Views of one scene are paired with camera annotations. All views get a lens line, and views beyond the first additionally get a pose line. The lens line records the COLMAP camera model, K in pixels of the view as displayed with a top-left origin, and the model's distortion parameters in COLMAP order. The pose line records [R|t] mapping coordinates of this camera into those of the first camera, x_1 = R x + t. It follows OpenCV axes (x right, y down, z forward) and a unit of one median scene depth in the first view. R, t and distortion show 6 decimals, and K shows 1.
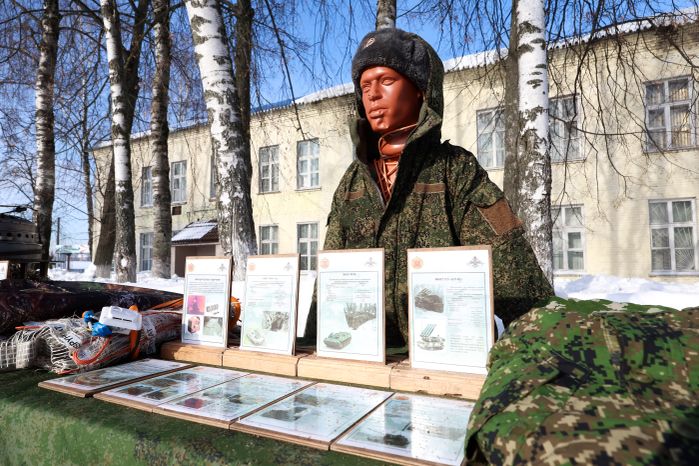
lens RADIAL K [[385.6, 0, 349.5], [0, 385.6, 233.0], [0, 0, 1]] dist [0.002945, 0.000463]
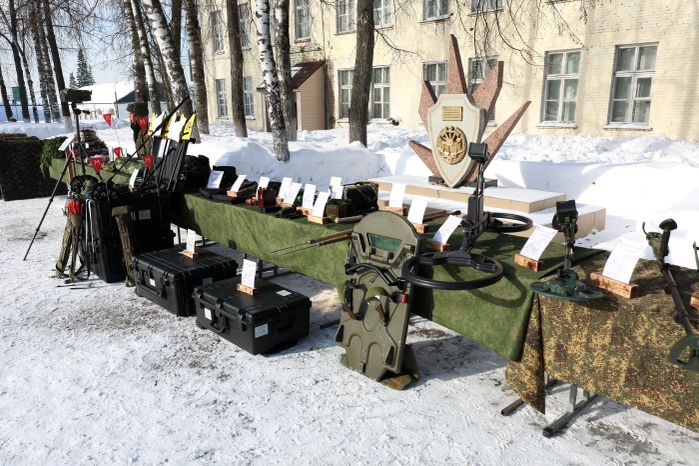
lens RADIAL K [[508.0, 0, 349.5], [0, 508.0, 233.0], [0, 0, 1]] dist [0.001085, 0.002503]
pose [[0.931028, 0.087359, -0.354337, 1.687731], [0.036830, 0.943479, 0.329378, -0.312714], [0.363084, -0.319711, 0.875189, -1.412644]]
